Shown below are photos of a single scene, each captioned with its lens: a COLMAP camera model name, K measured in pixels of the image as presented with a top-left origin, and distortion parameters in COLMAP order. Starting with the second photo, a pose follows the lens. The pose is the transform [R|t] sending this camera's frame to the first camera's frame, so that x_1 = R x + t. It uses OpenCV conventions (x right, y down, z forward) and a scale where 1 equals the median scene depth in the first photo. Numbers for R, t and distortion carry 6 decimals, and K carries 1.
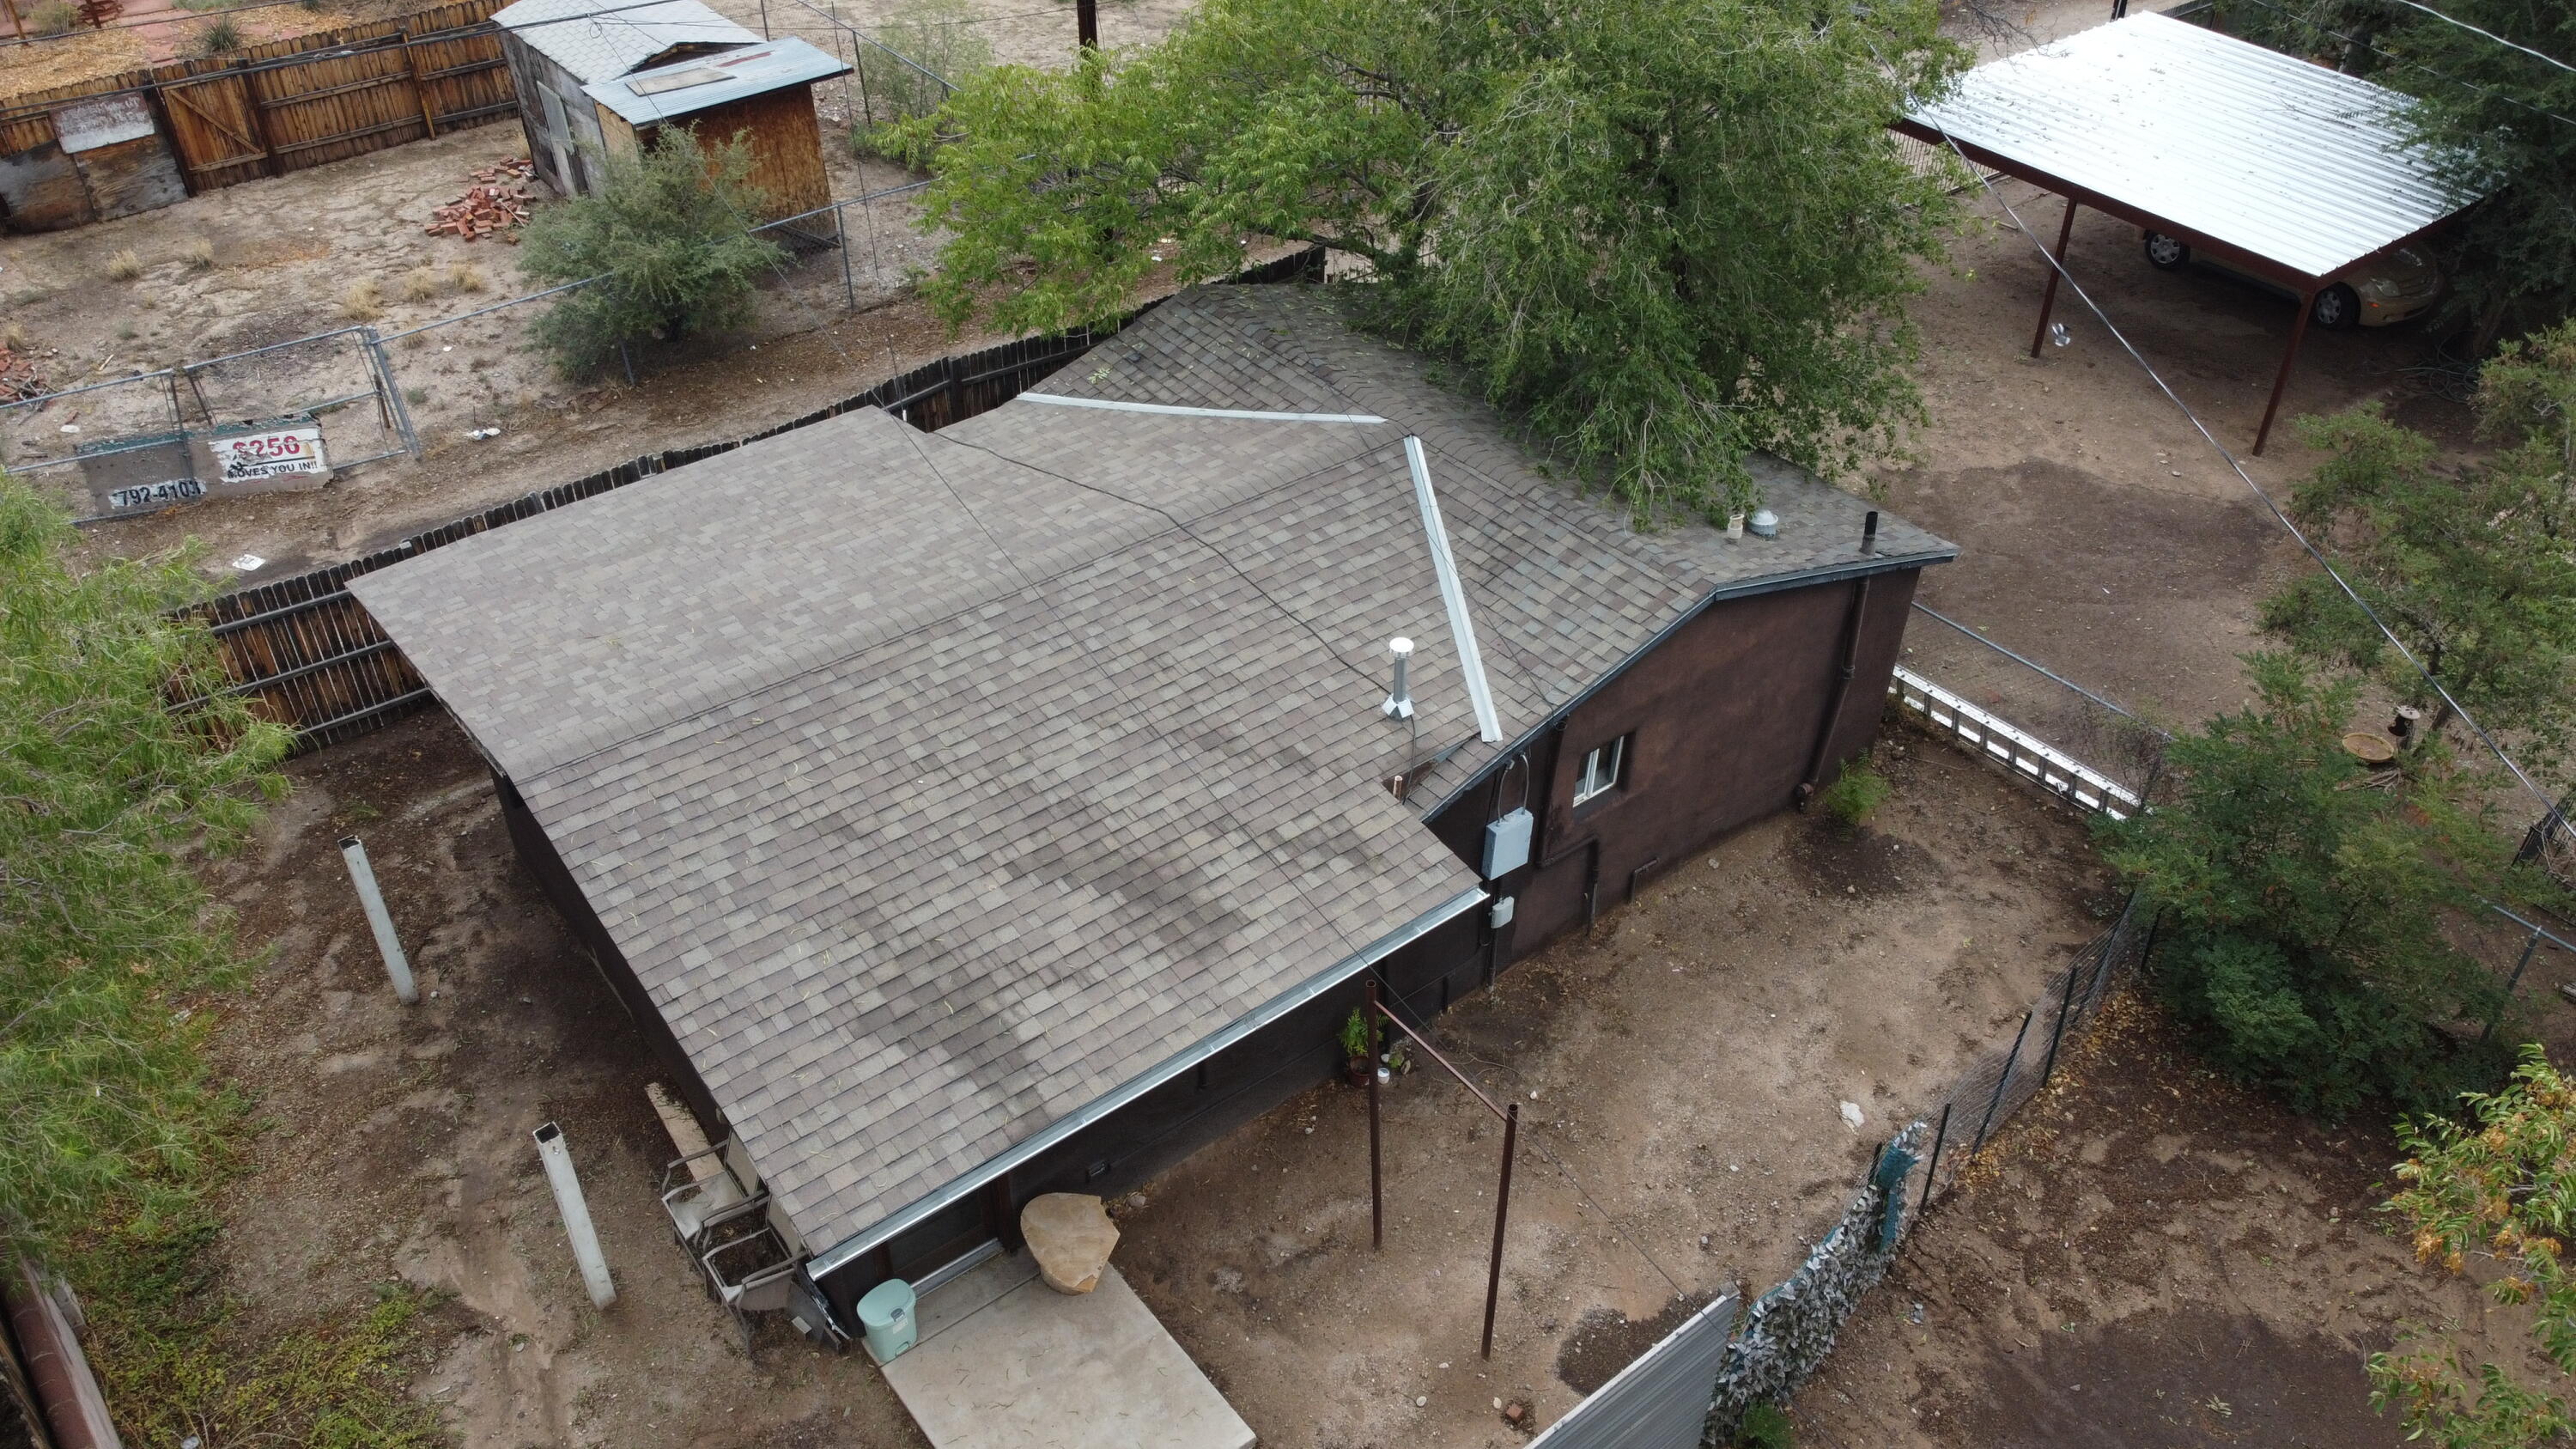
lens RADIAL K [[1942.1, 0, 1280.4], [0, 1942.1, 724.9], [0, 0, 1]] dist [0.007160, -0.005268]
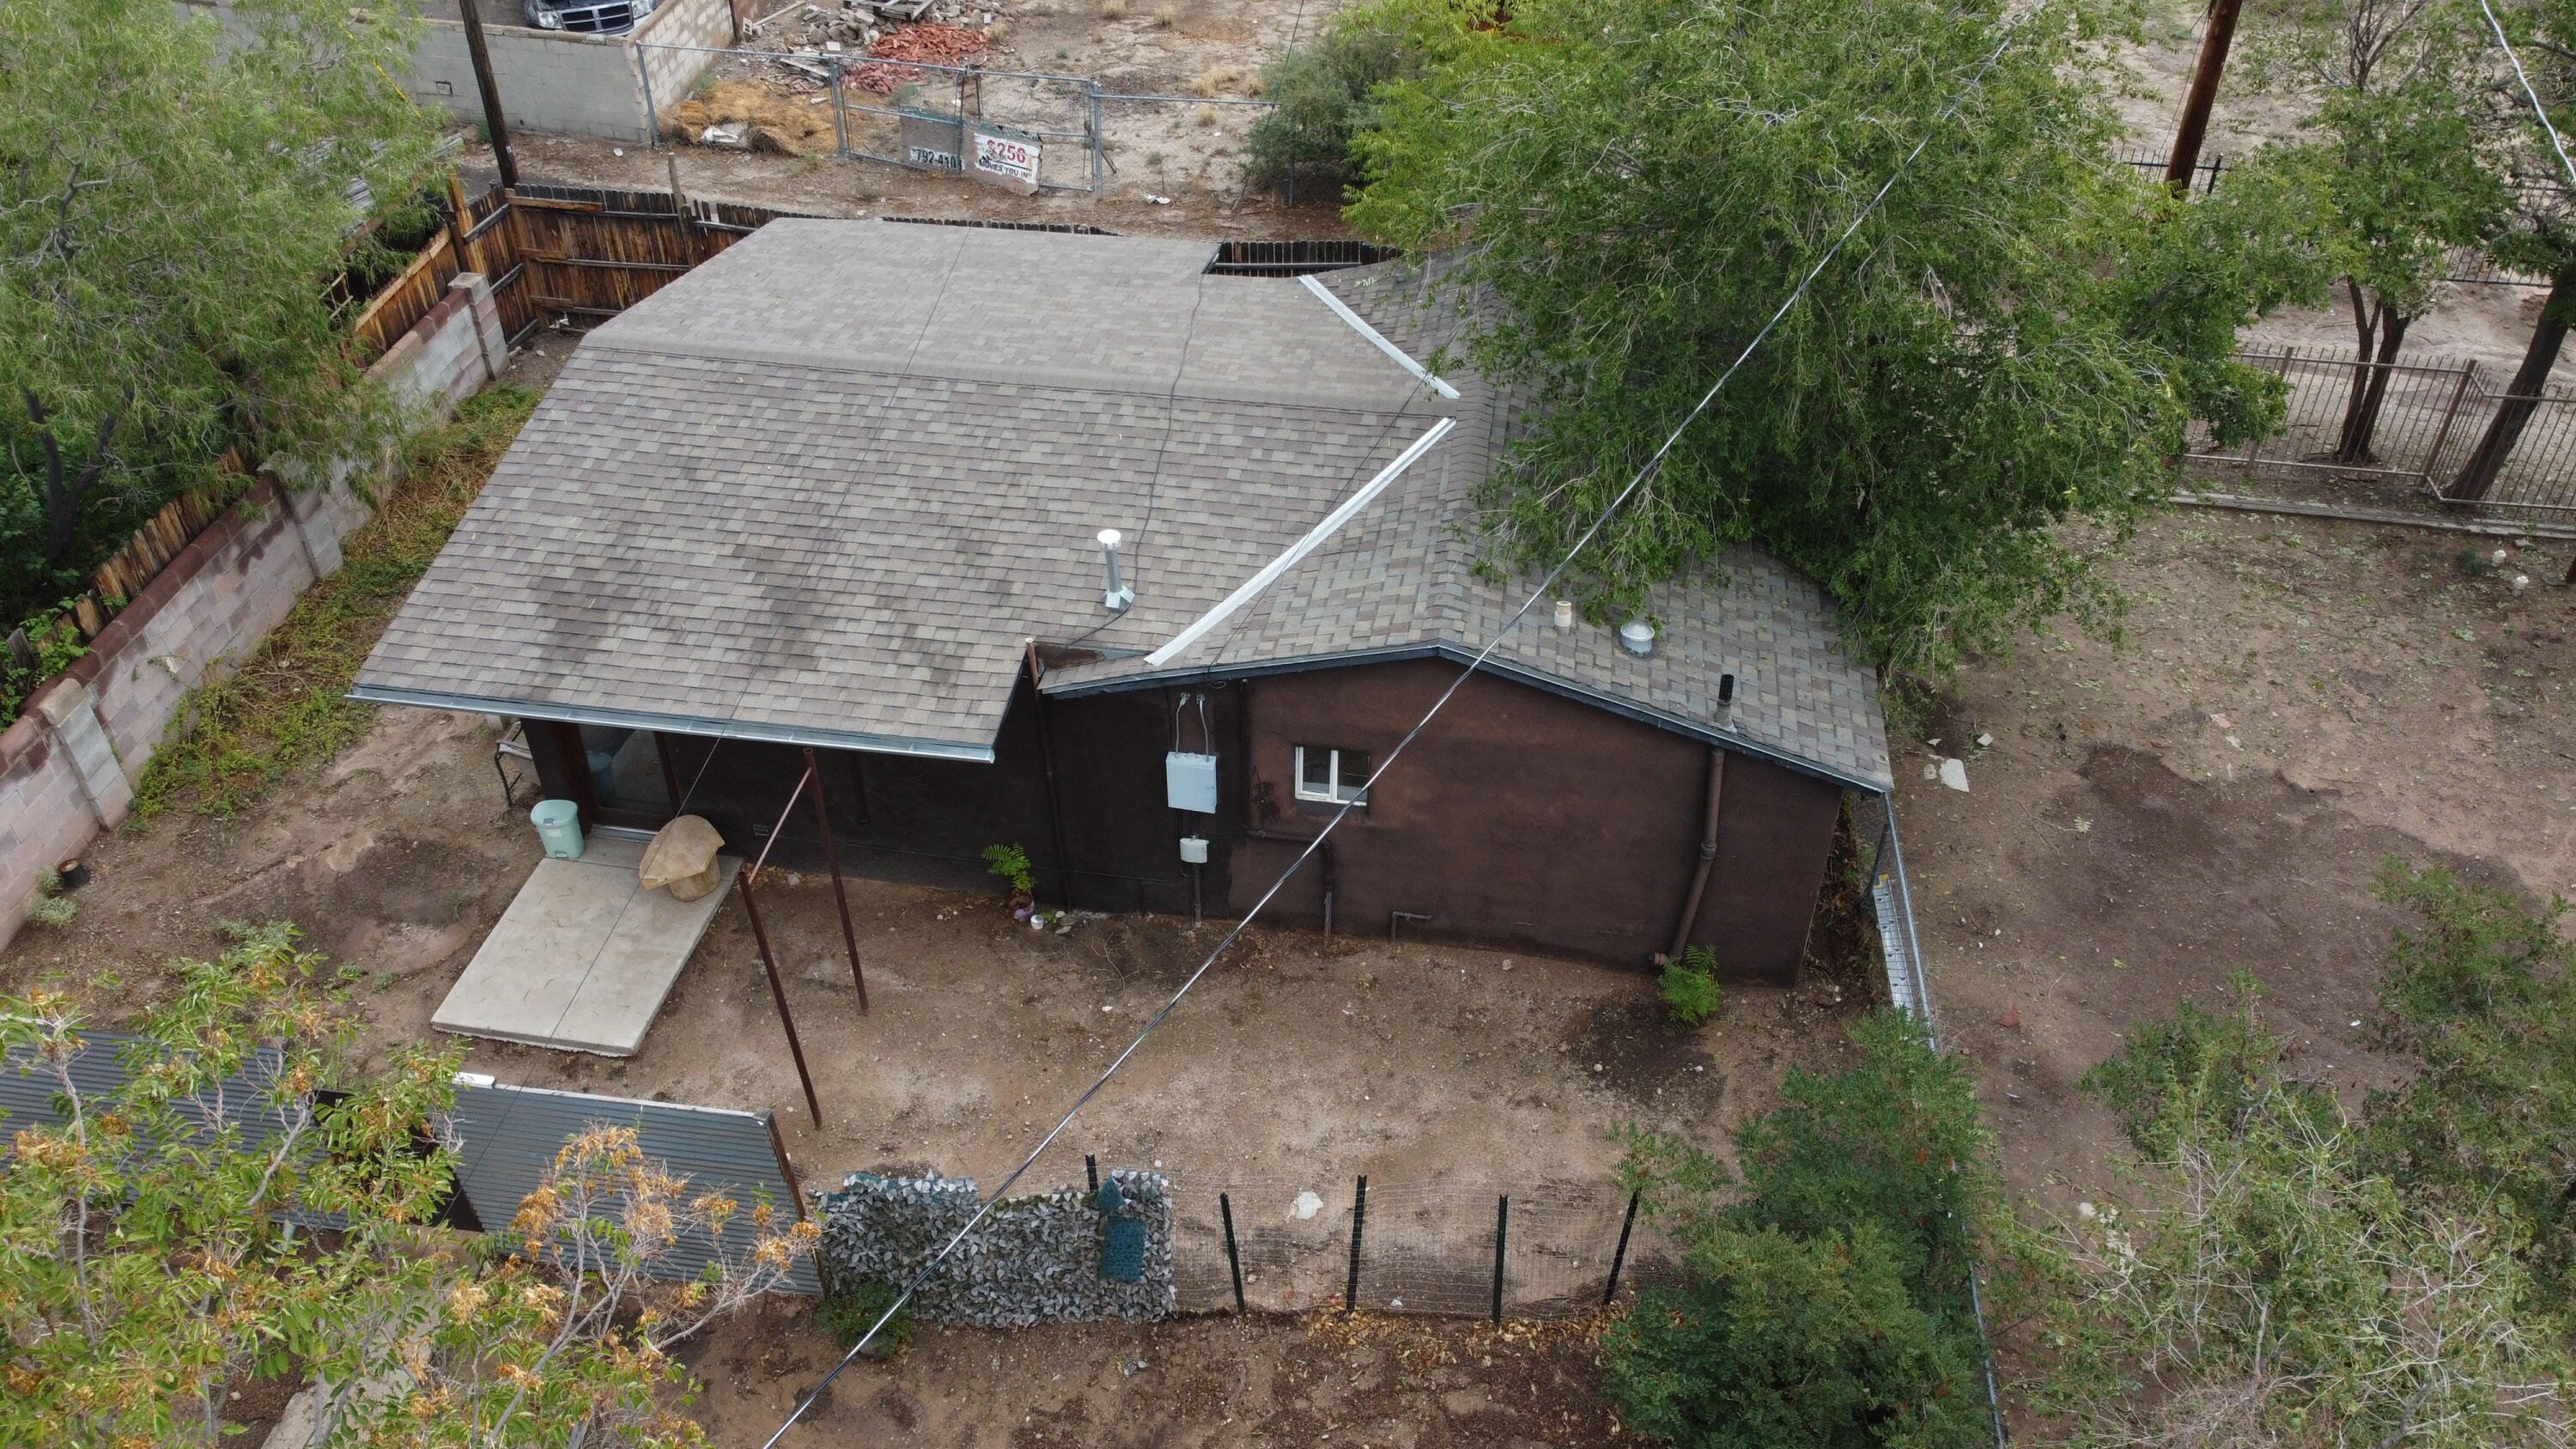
lens RADIAL K [[1942.1, 0, 1280.4], [0, 1942.1, 724.9], [0, 0, 1]] dist [0.007160, -0.005268]
pose [[0.680949, 0.454387, -0.574318, 0.624810], [-0.441954, 0.880303, 0.172465, -0.139985], [0.583939, 0.136382, 0.800259, 0.181710]]
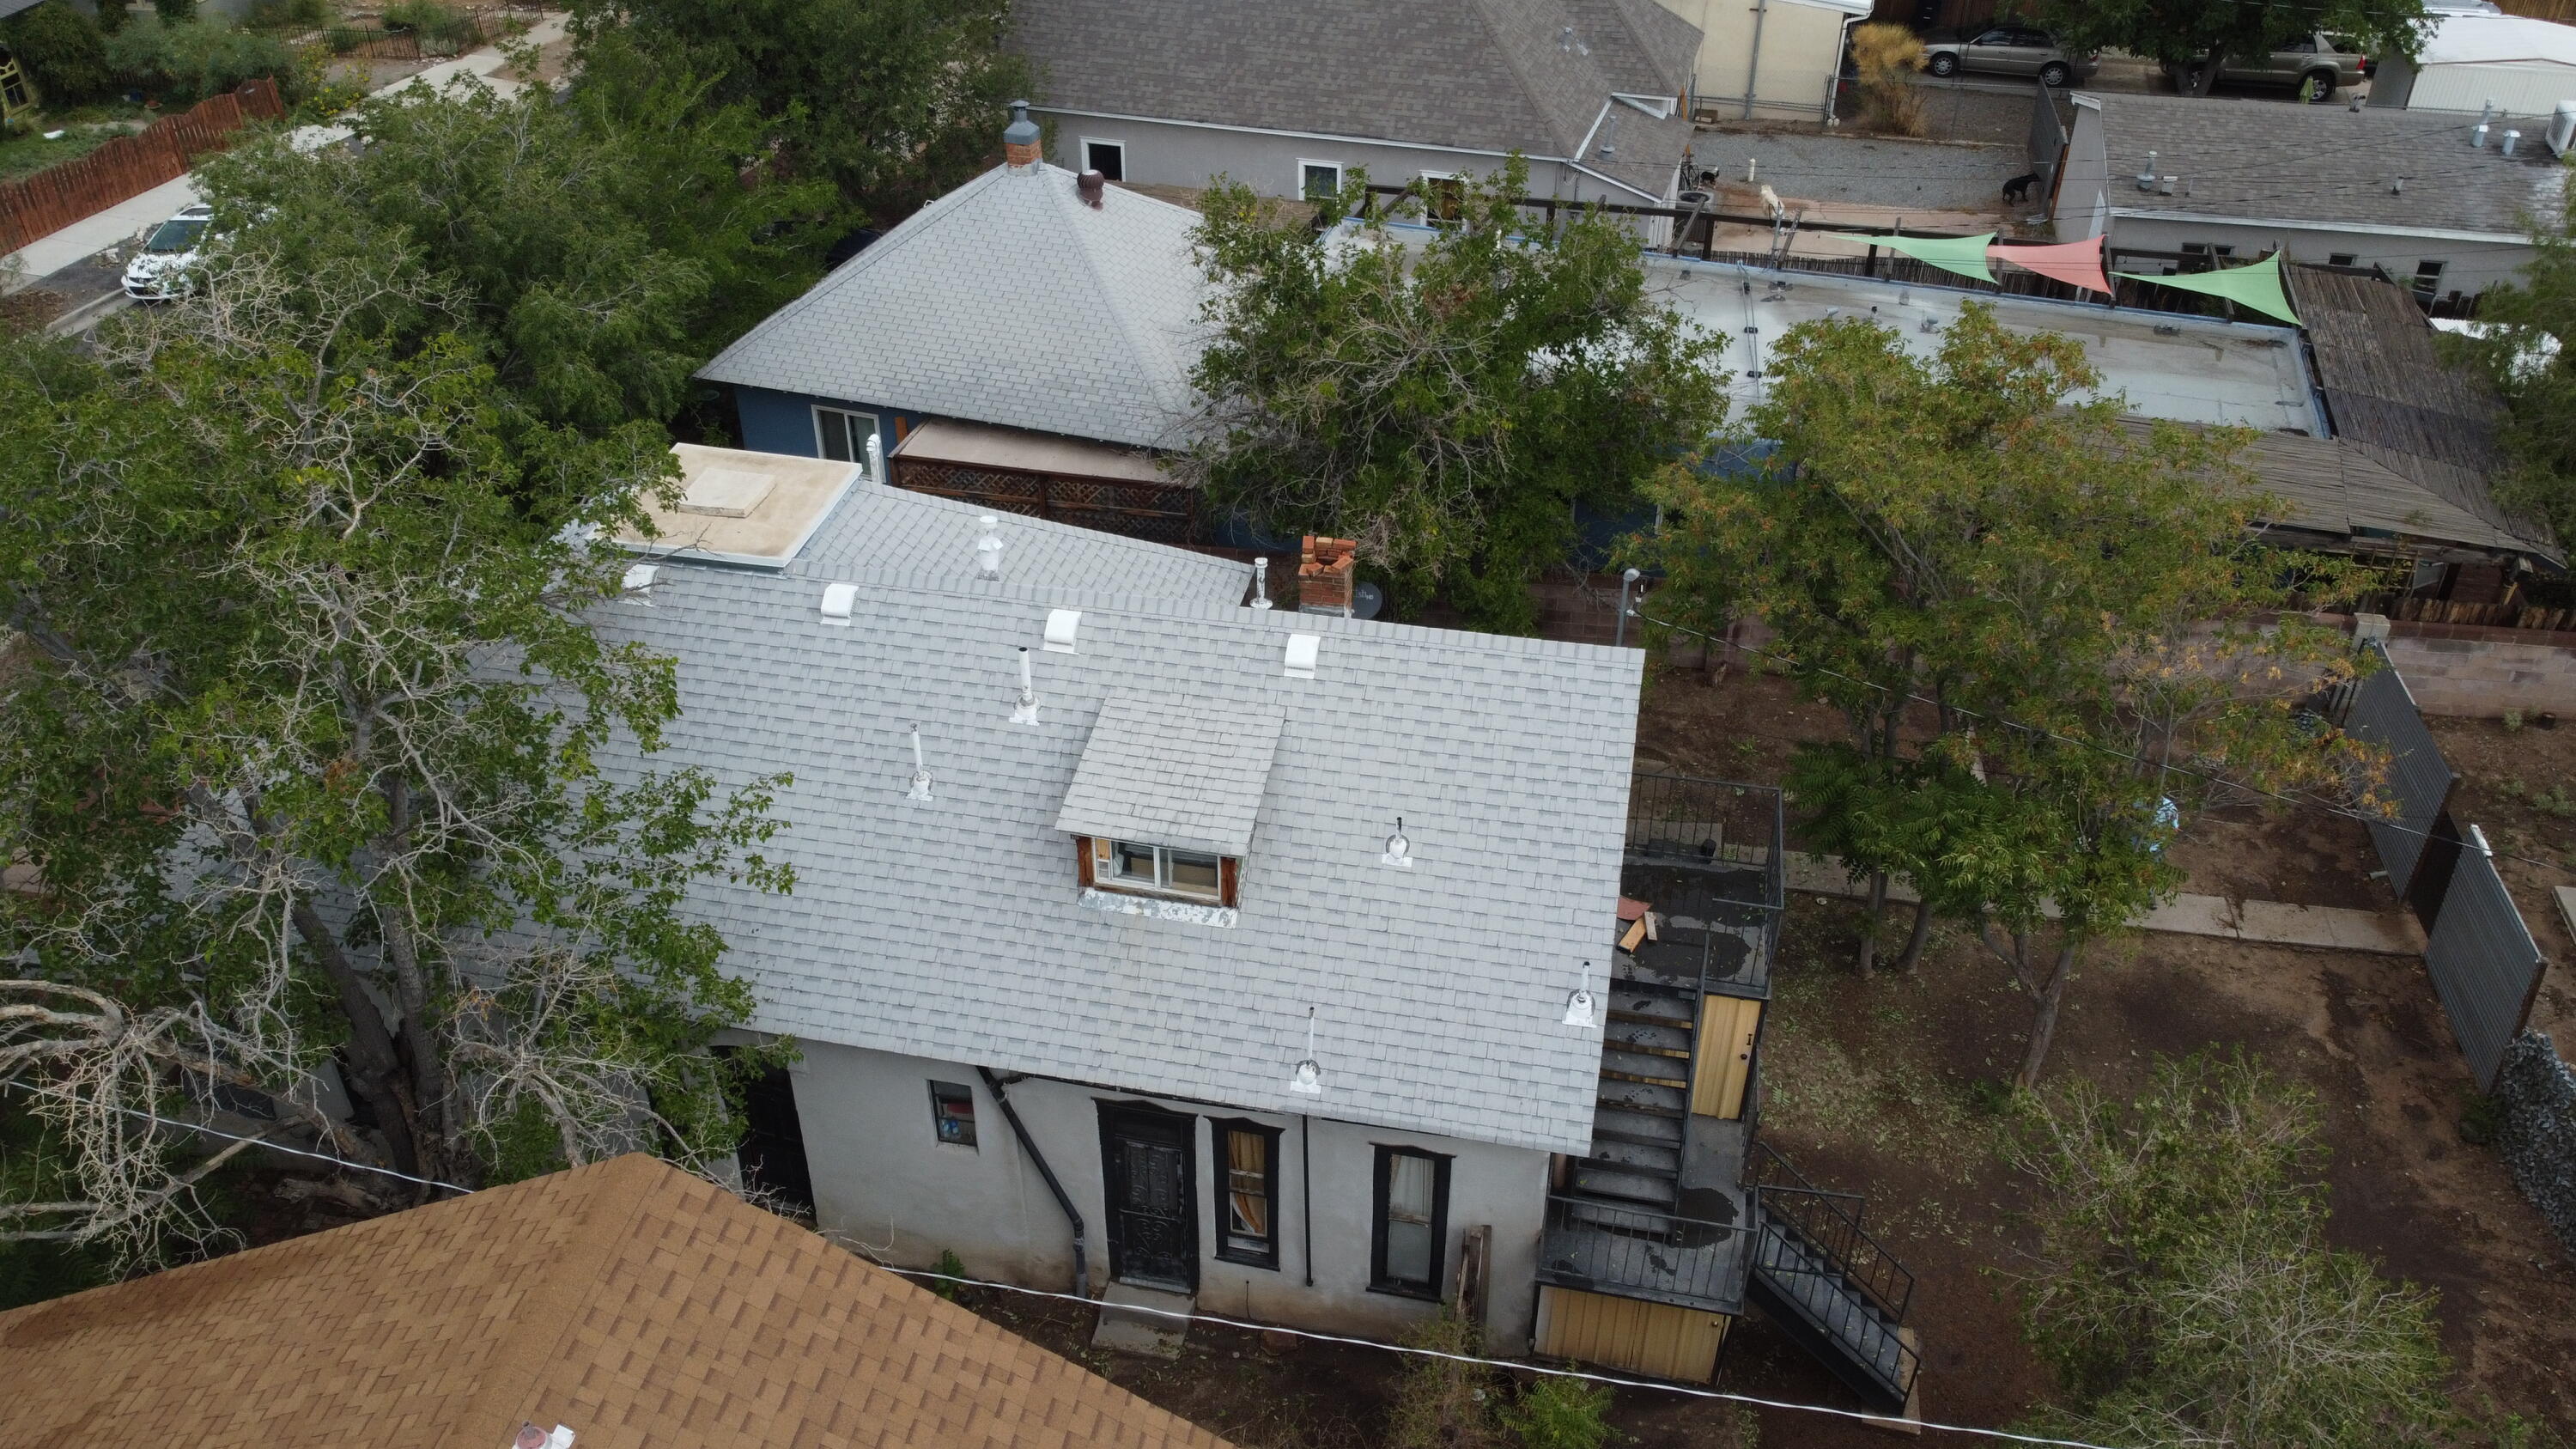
lens RADIAL K [[1942.1, 0, 1280.4], [0, 1942.1, 724.9], [0, 0, 1]] dist [0.007160, -0.005268]
pose [[-0.751798, 0.382136, -0.537375, 1.316908], [-0.392585, 0.395377, 0.830394, -0.549466], [0.529789, 0.835254, -0.147223, 0.304668]]
